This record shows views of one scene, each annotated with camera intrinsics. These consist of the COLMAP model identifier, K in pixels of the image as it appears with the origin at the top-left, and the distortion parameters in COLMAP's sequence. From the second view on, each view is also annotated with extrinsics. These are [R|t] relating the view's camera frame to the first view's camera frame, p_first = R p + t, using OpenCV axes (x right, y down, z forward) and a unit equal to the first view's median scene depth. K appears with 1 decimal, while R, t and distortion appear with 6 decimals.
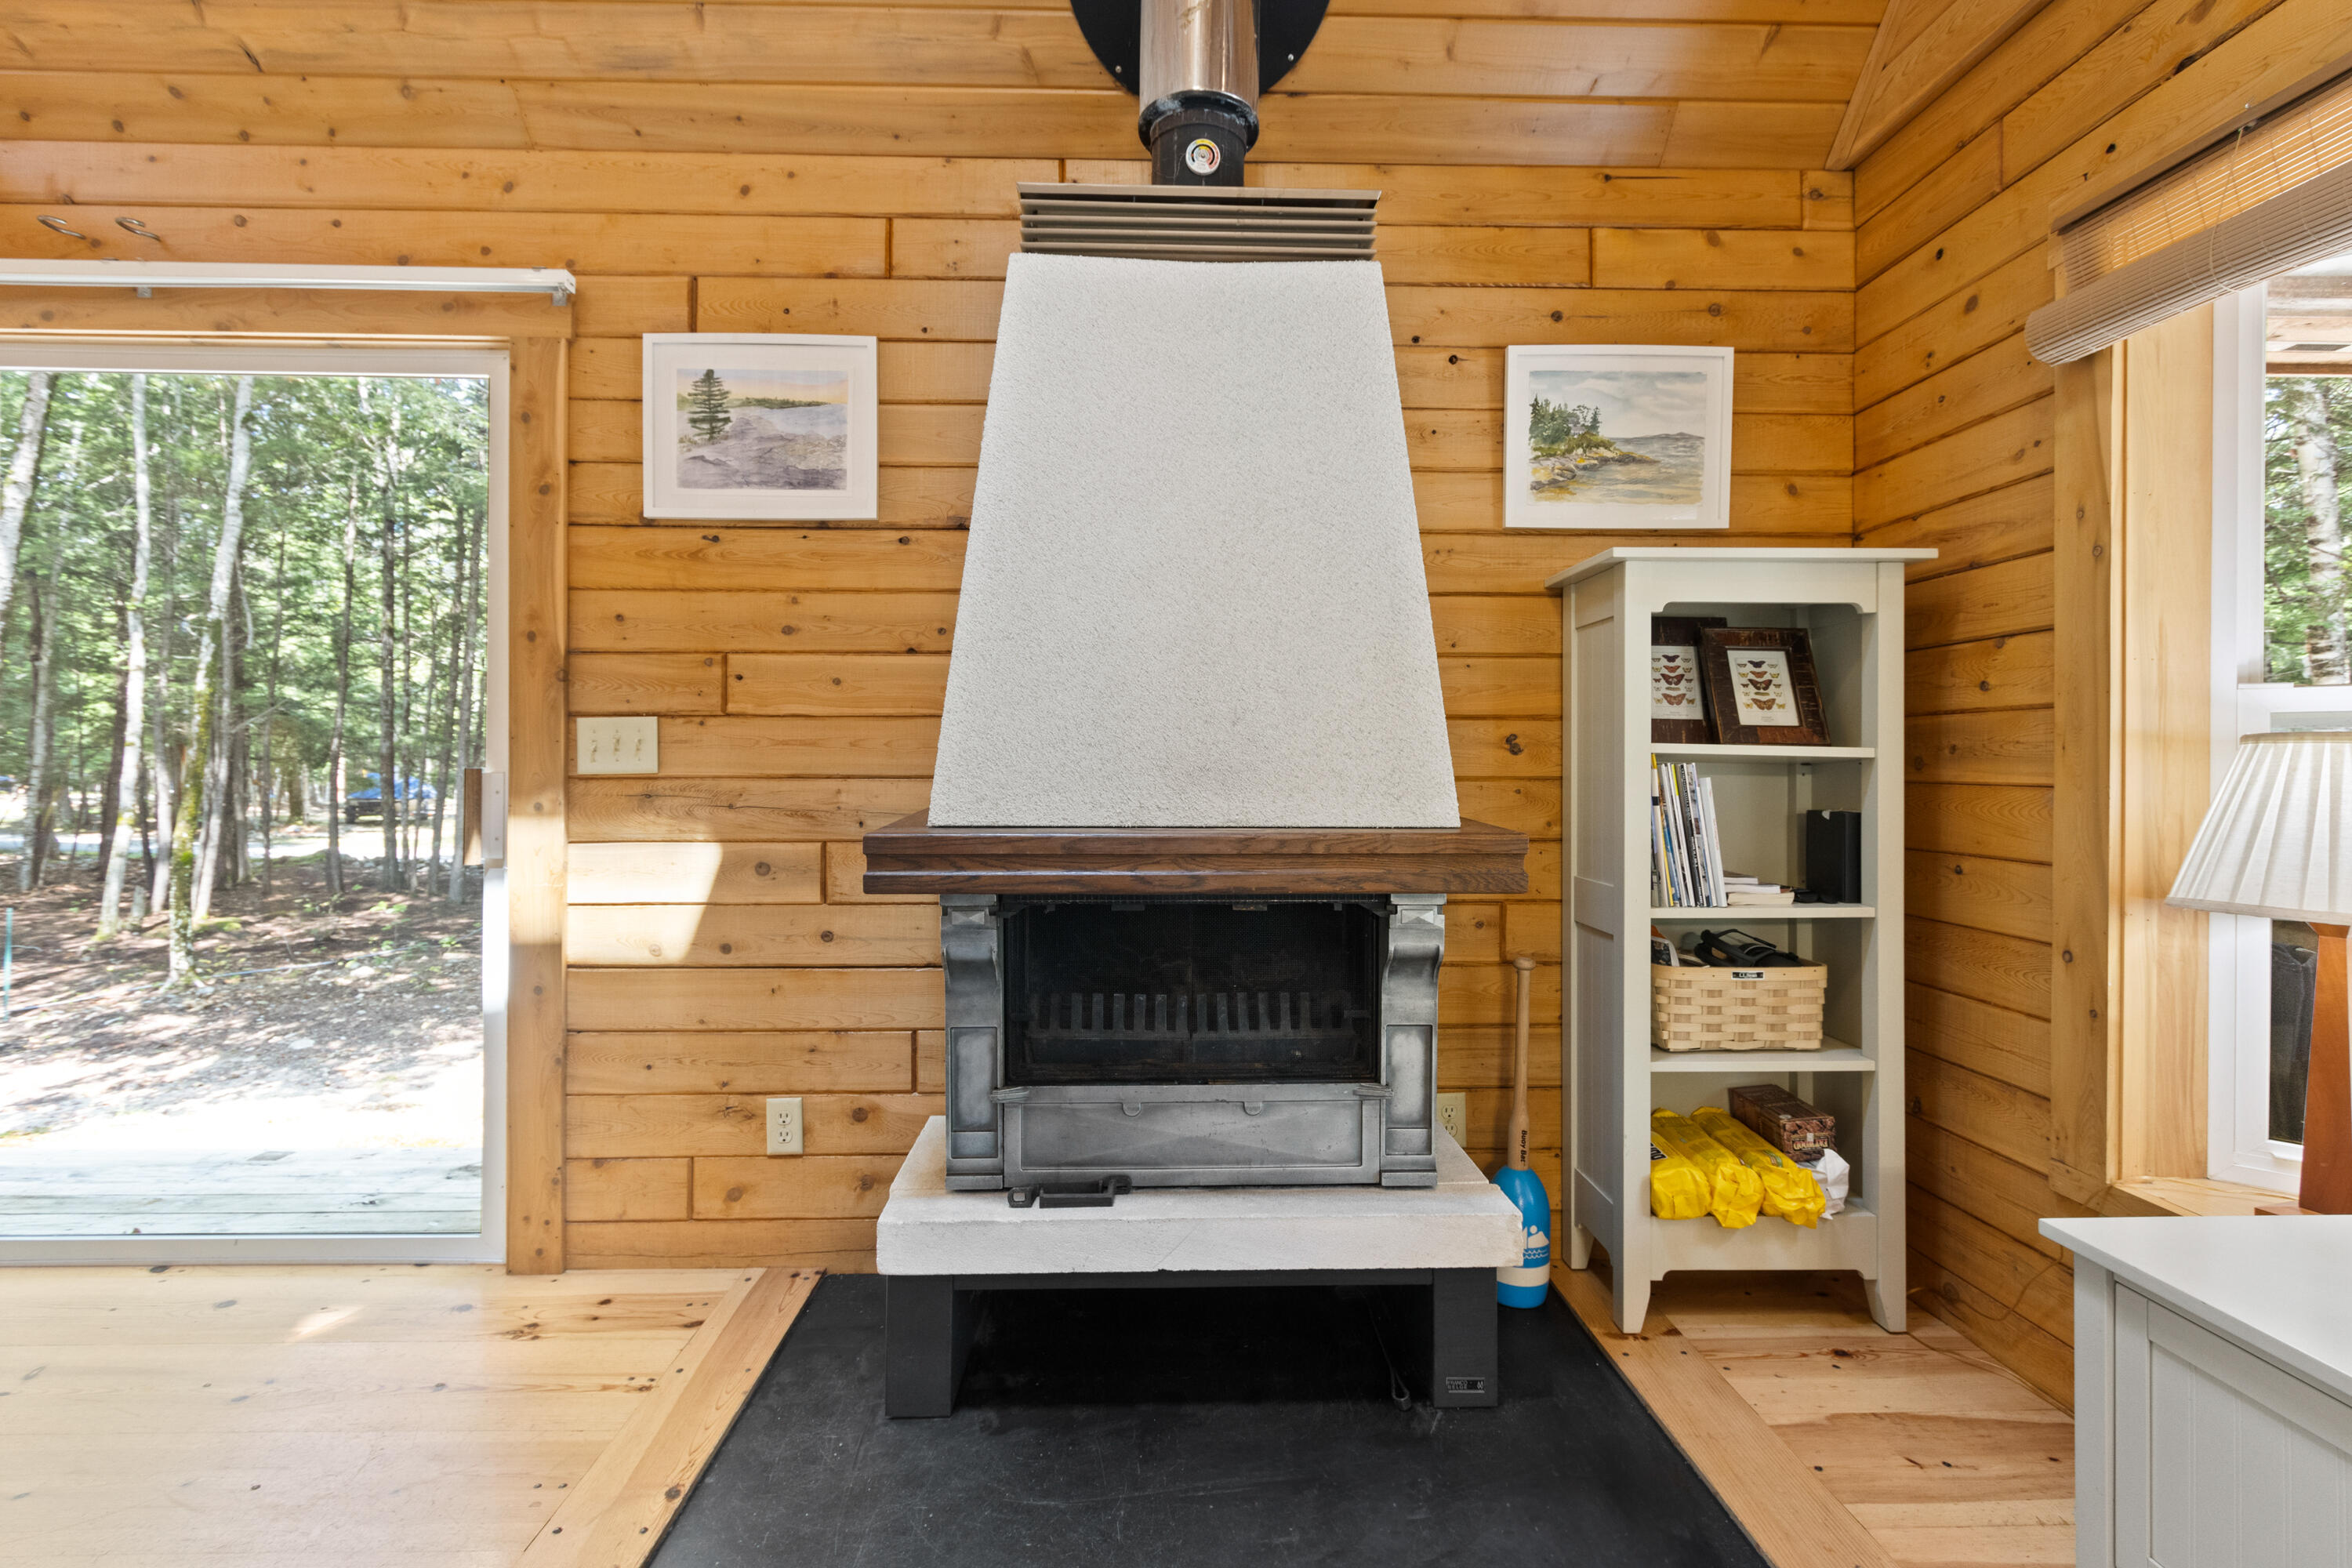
lens RADIAL K [[1118.5, 0, 1177.2], [0, 1118.5, 764.0], [0, 0, 1]] dist [0.001779, 0.000265]
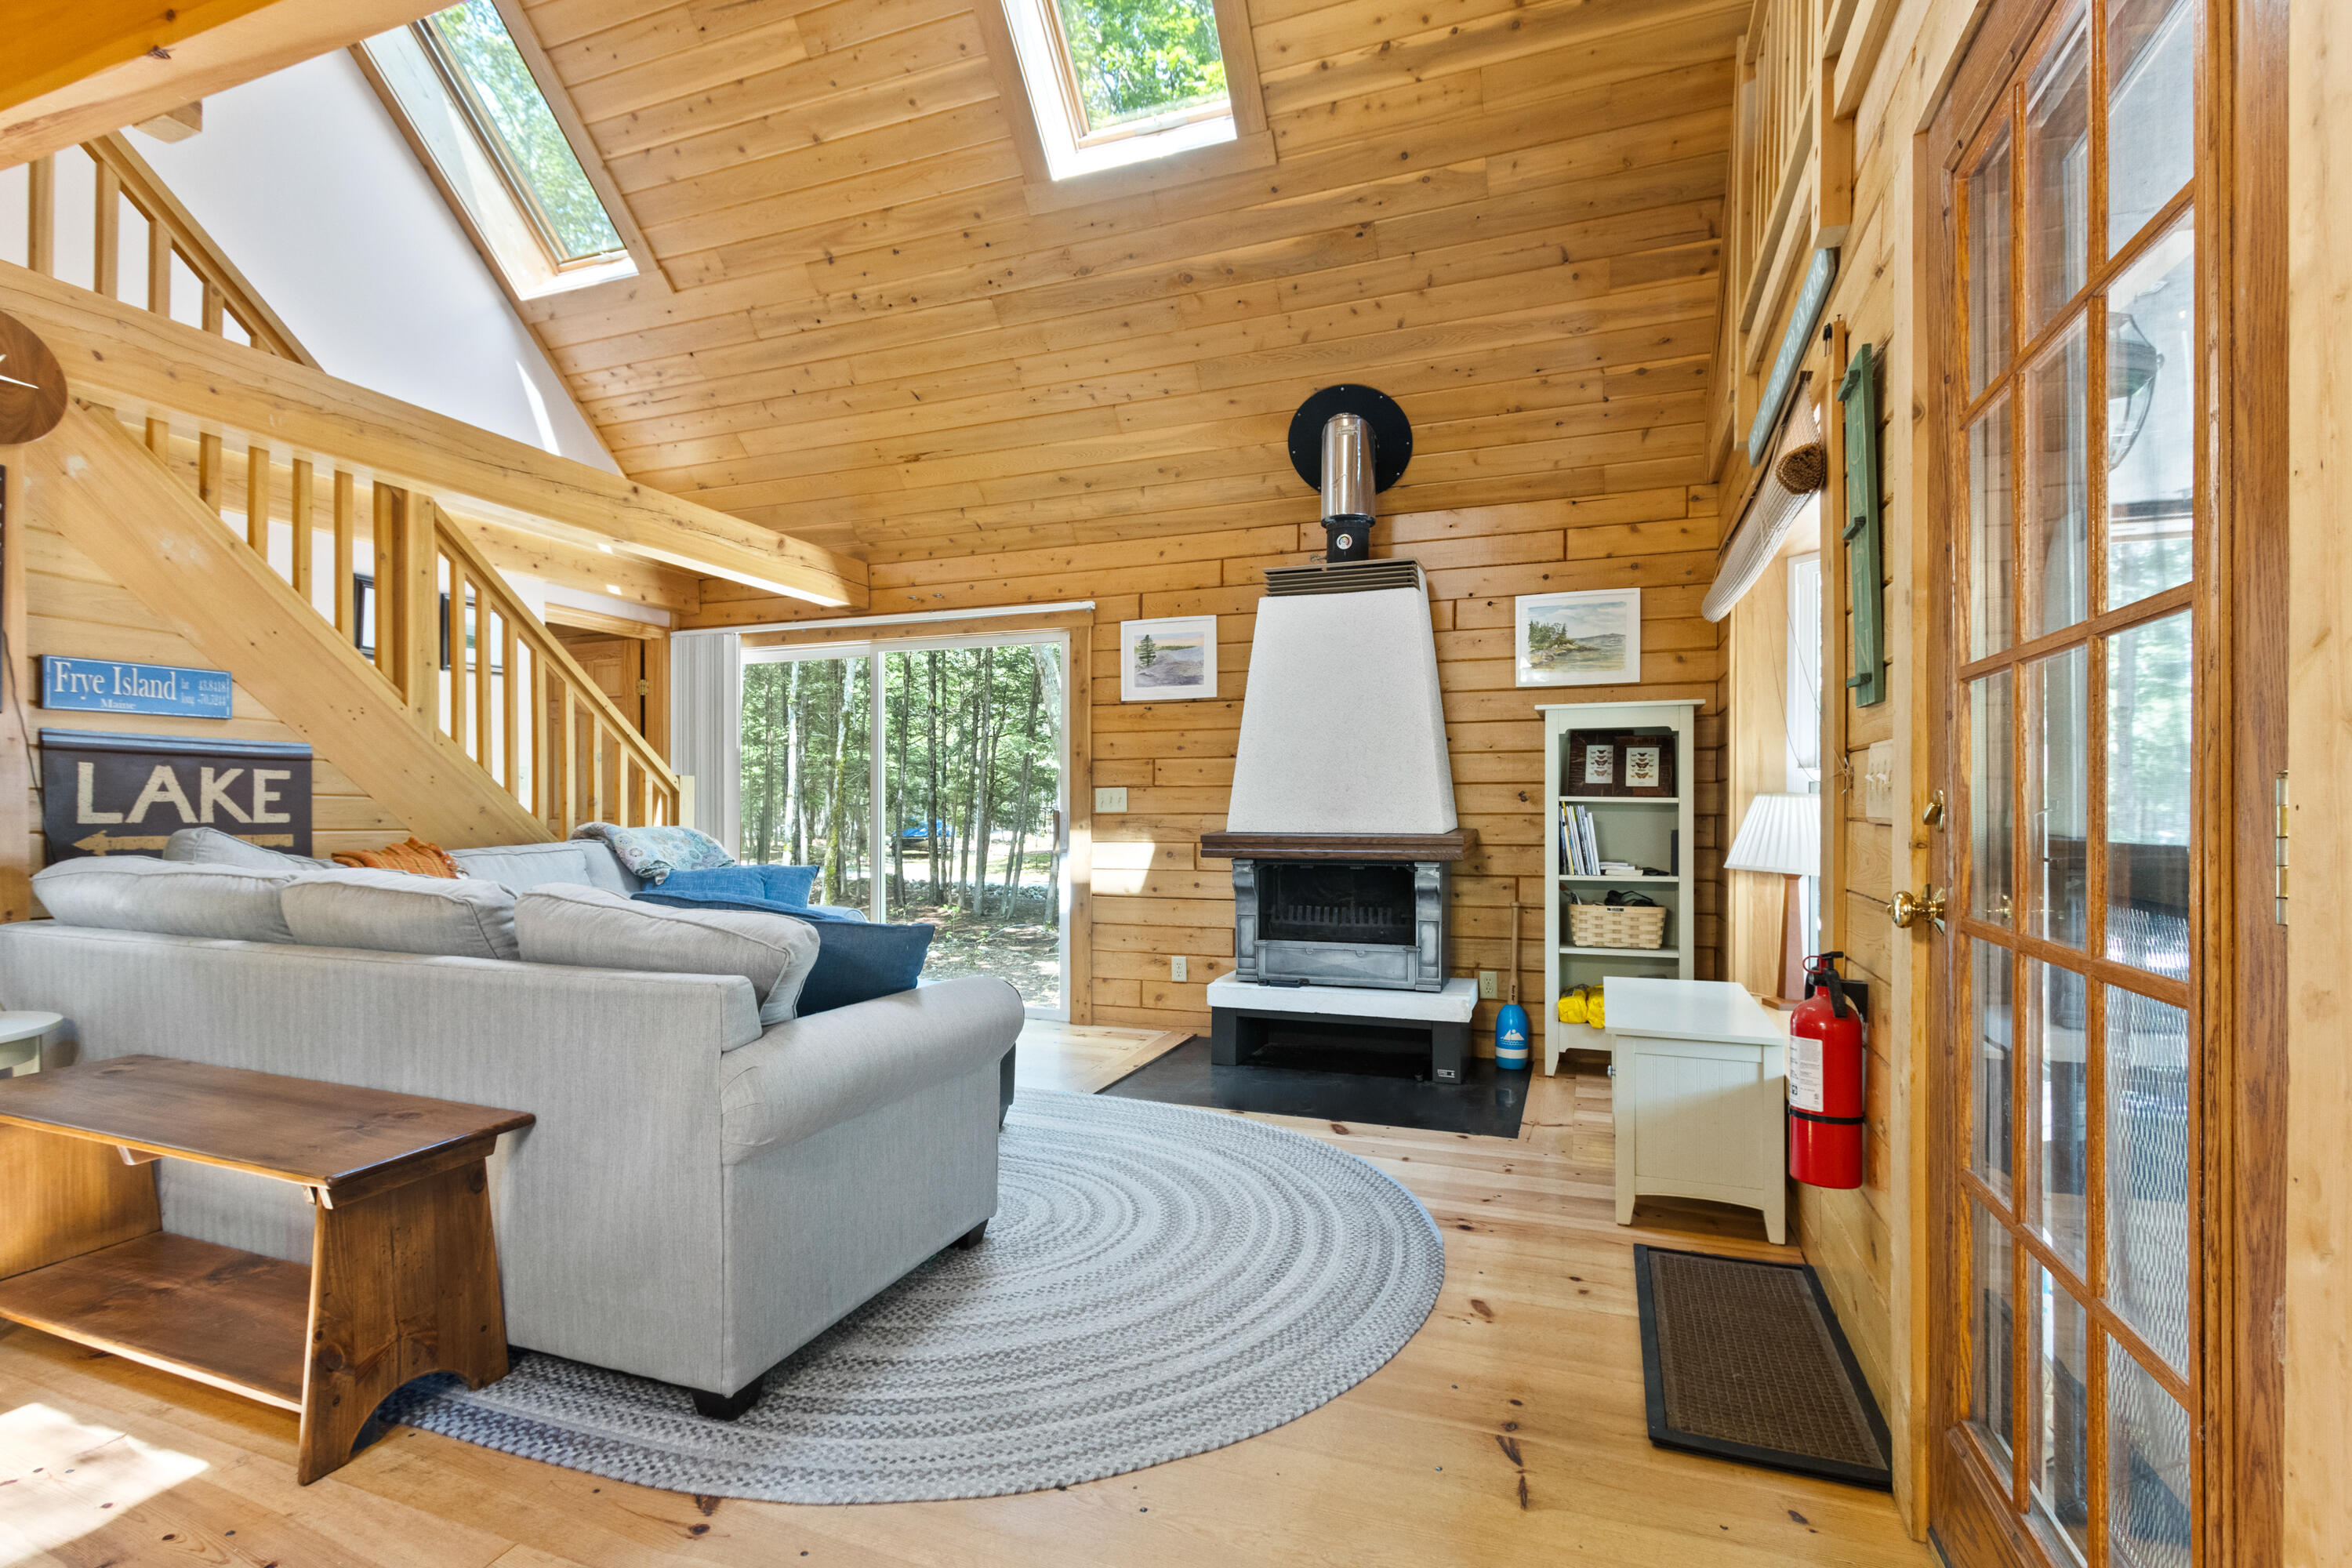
lens RADIAL K [[1107.5, 0, 1161.6], [0, 1107.5, 805.1], [0, 0, 1]] dist [0.002119, 0.000105]
pose [[0.923135, -0.004404, -0.384450, 0.476088], [0.003578, 0.999989, -0.002863, 0.000914], [0.384458, 0.001267, 0.923142, -1.074592]]
